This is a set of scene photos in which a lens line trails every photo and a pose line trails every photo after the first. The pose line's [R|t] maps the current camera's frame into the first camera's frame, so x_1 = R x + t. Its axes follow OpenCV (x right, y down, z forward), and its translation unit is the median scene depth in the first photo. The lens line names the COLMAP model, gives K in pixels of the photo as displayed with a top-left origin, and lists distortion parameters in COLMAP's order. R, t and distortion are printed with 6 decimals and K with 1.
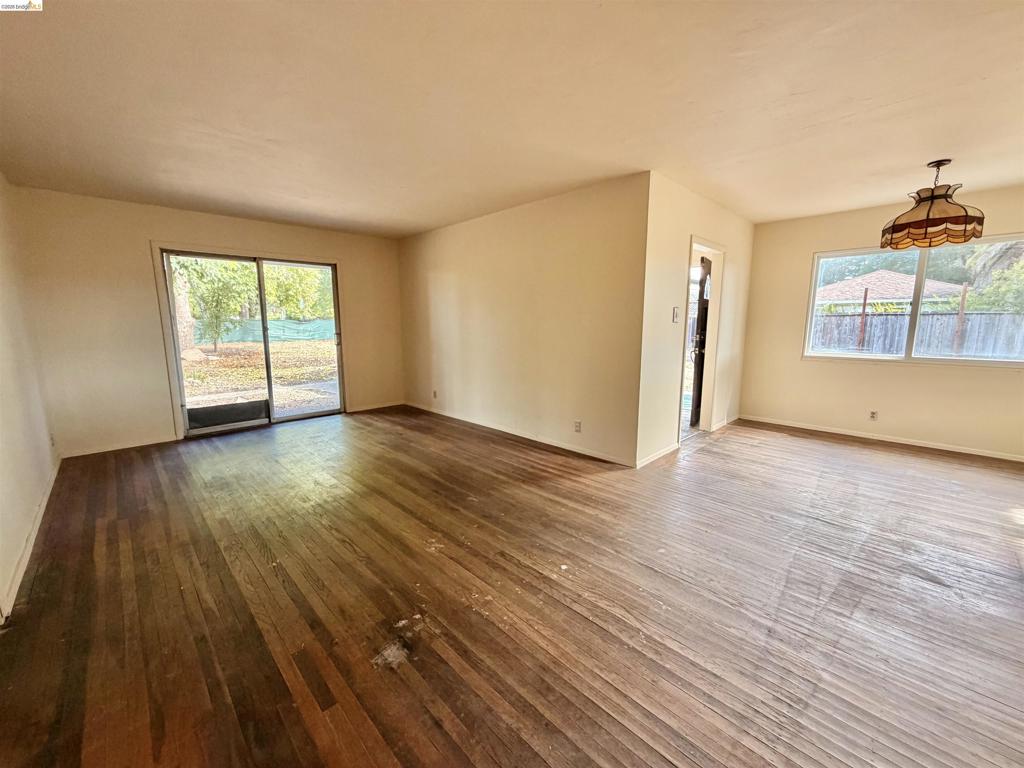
lens RADIAL K [[408.7, 0, 507.7], [0, 408.7, 384.4], [0, 0, 1]] dist [0.002059, 0.000040]
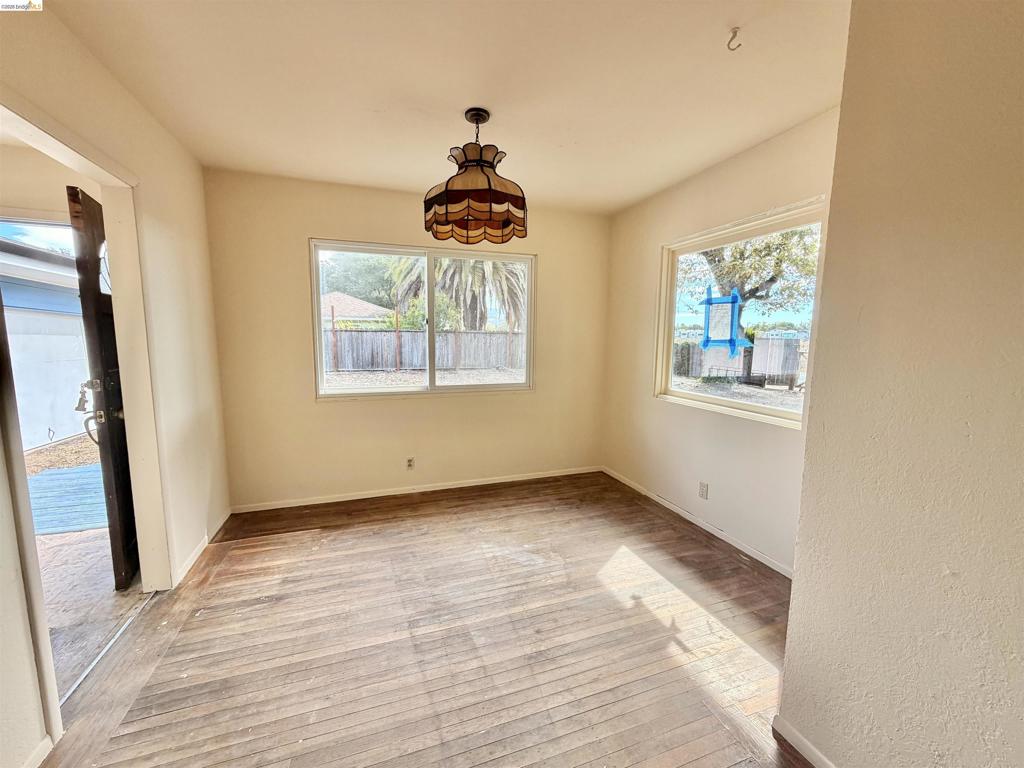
lens RADIAL K [[408.7, 0, 507.7], [0, 408.7, 384.4], [0, 0, 1]] dist [0.002059, 0.000040]
pose [[0.422540, -0.103640, 0.900399, 0.375180], [0.131927, 0.989893, 0.052030, -0.115215], [-0.896691, 0.096802, 0.431943, 0.629752]]
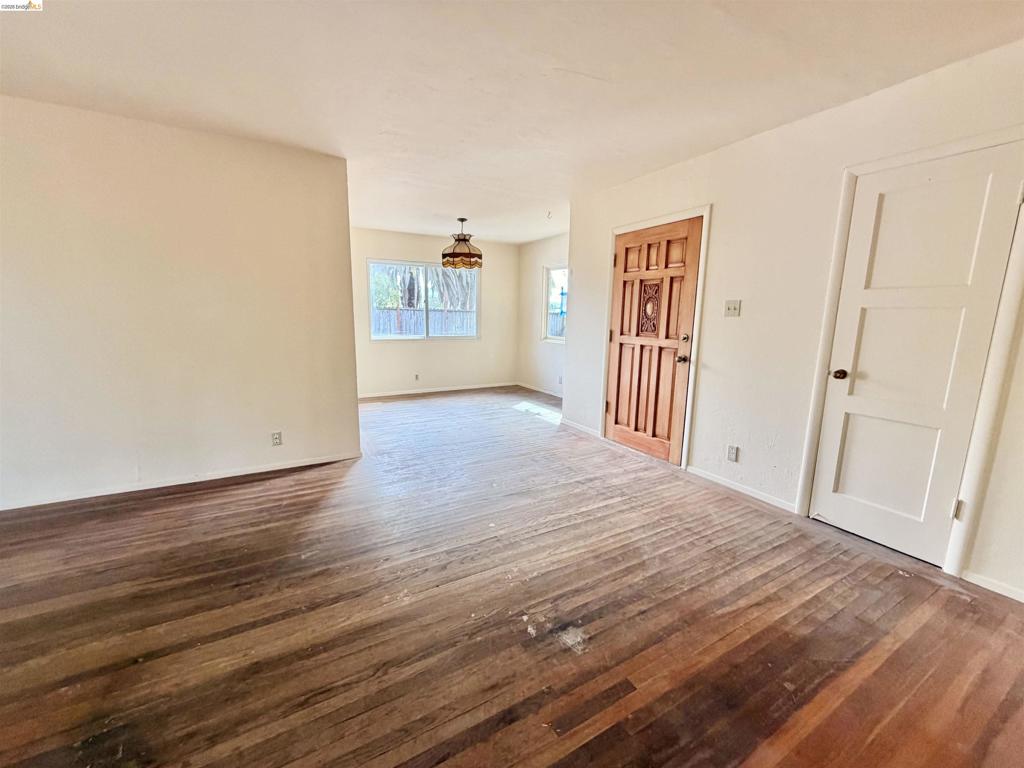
lens RADIAL K [[408.7, 0, 507.7], [0, 408.7, 384.4], [0, 0, 1]] dist [0.002059, 0.000040]
pose [[0.253186, -0.157153, 0.954568, -0.556071], [0.136790, 0.982619, 0.125490, -0.050006], [-0.957698, 0.098803, 0.270282, 0.381781]]
